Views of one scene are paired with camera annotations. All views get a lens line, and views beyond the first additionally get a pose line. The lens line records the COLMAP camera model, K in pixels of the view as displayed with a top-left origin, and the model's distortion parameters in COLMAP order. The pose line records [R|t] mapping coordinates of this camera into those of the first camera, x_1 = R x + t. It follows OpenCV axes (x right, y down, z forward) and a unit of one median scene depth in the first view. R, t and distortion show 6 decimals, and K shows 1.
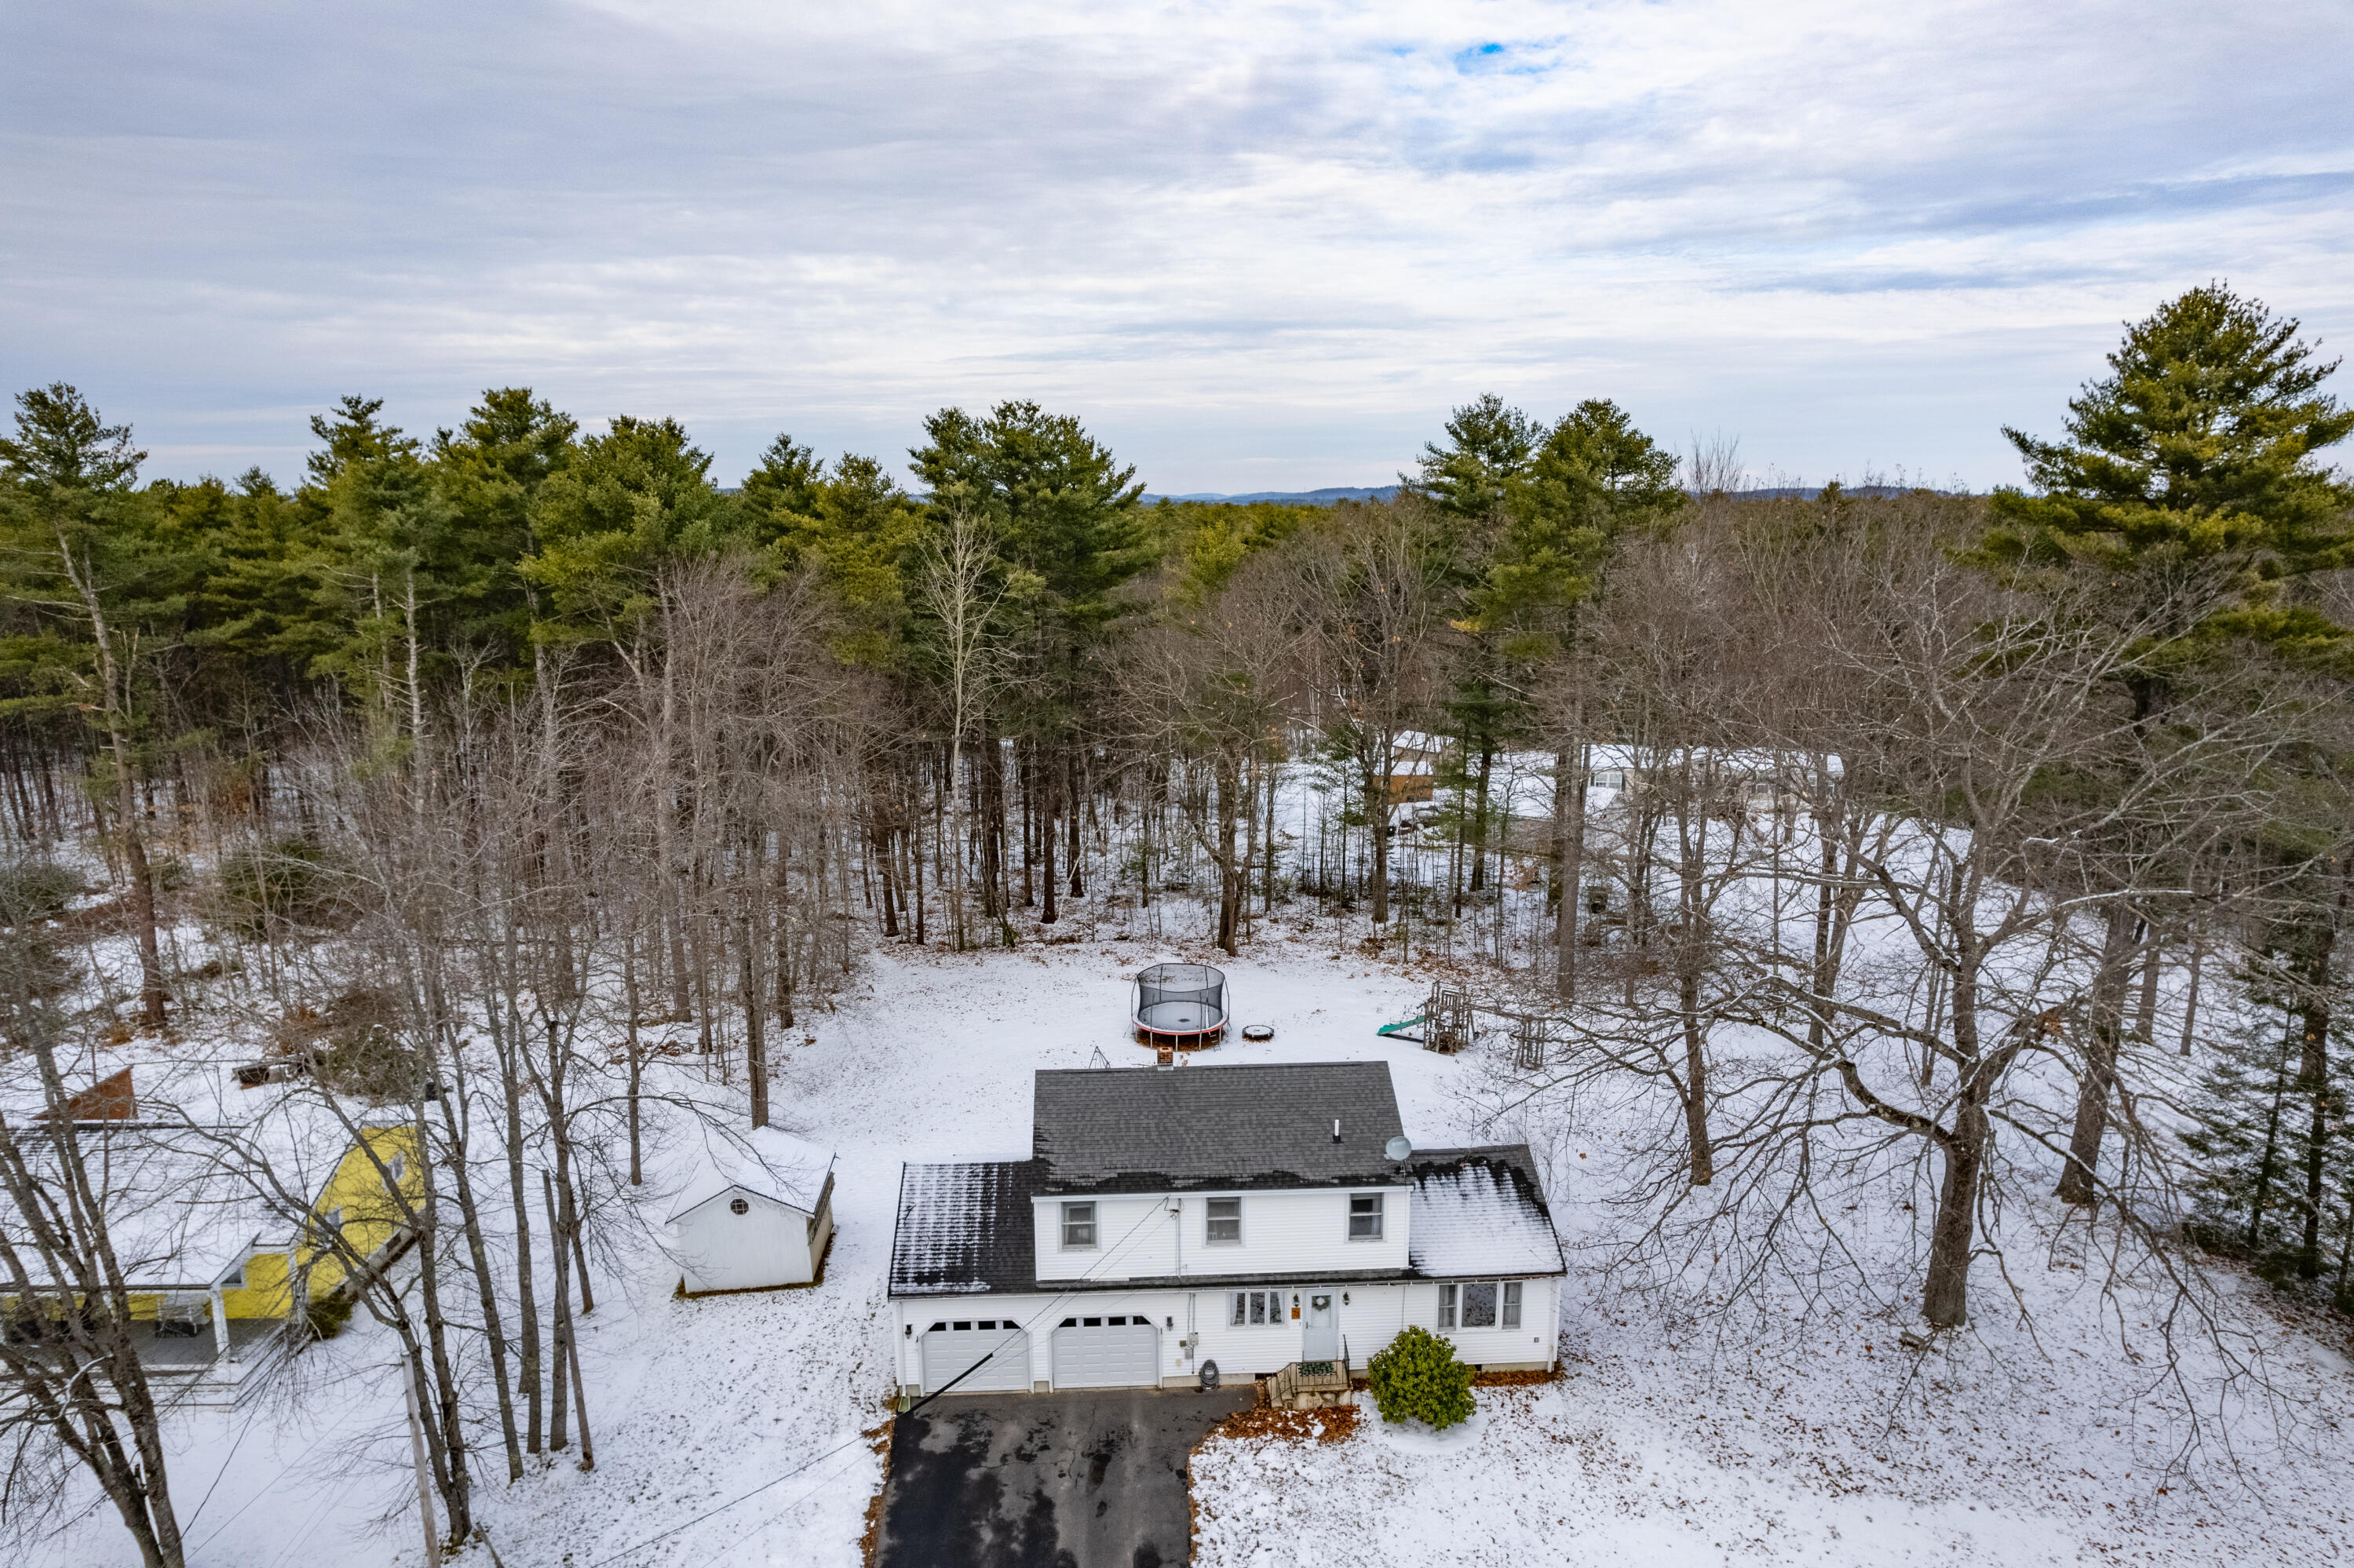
lens RADIAL K [[1504.6, 0, 1180.8], [0, 1504.6, 794.1], [0, 0, 1]] dist [-0.044882, 0.003457]
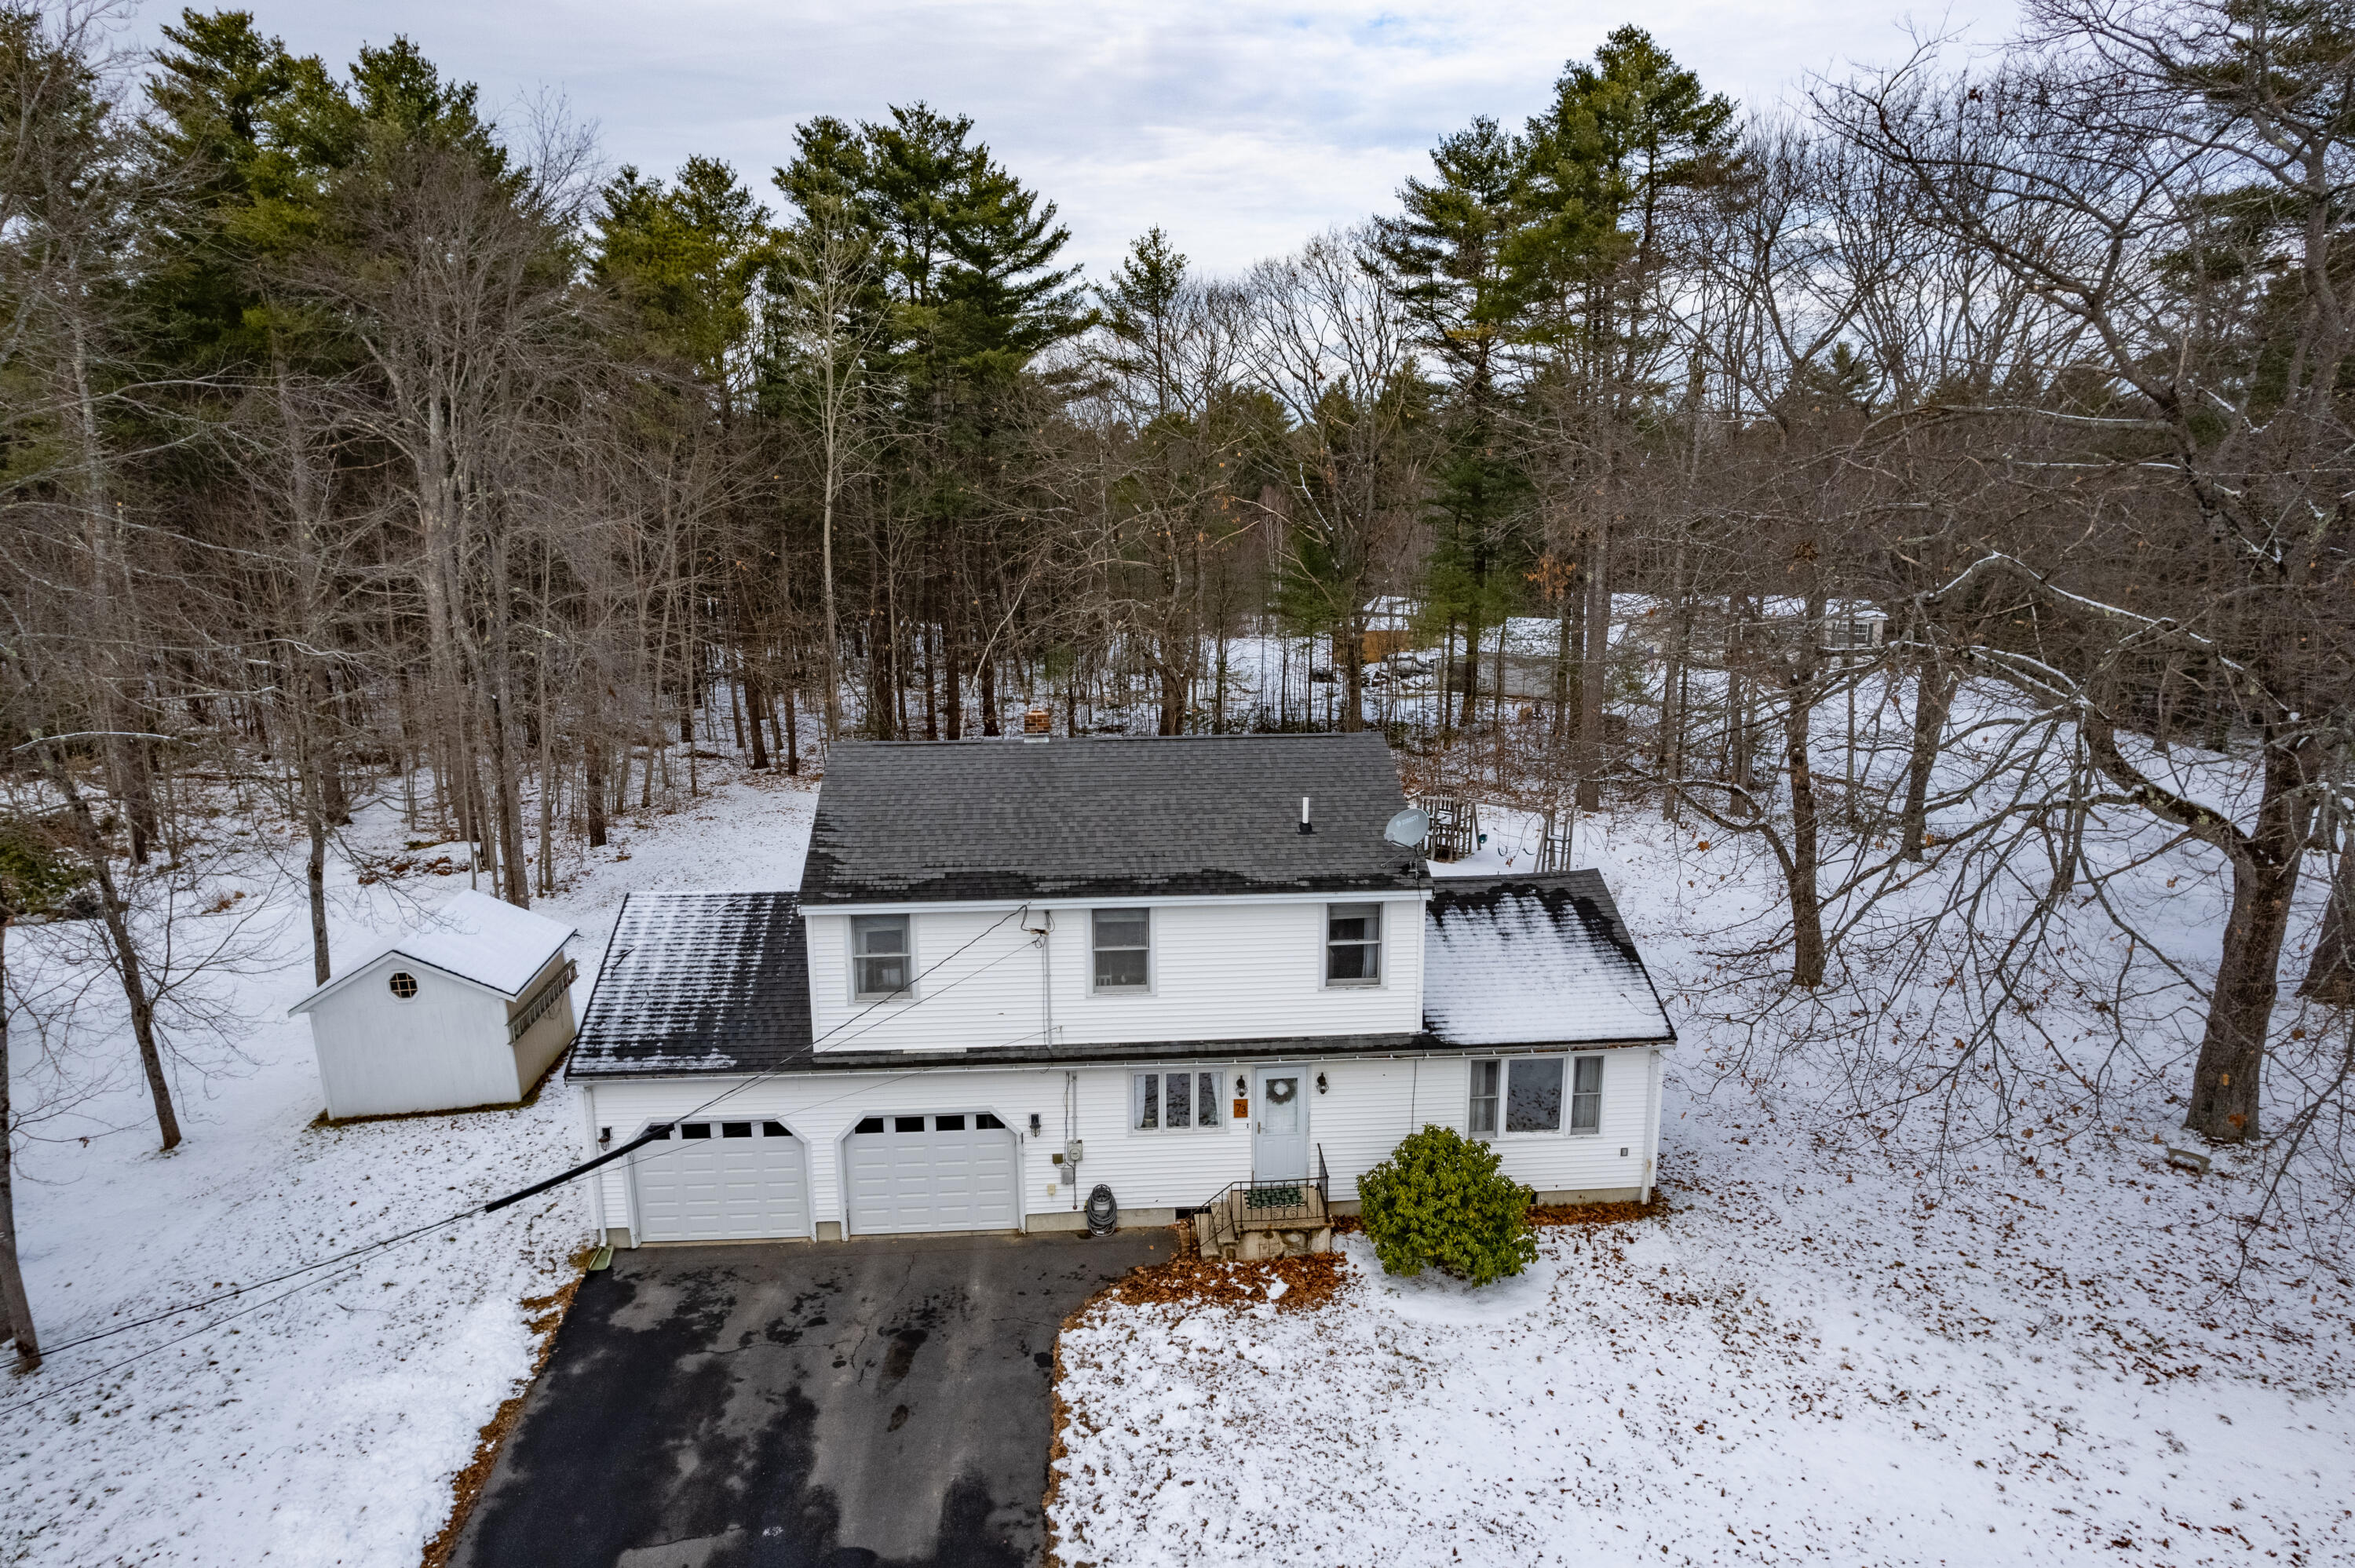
lens RADIAL K [[1510.7, 0, 1177.5], [0, 1510.7, 784.0], [0, 0, 1]] dist [-0.057136, 0.034723]
pose [[0.999735, -0.003841, 0.022714, 0.037492], [0.003561, 0.999917, 0.012350, 0.206899], [-0.022760, -0.012266, 0.999666, 0.383671]]
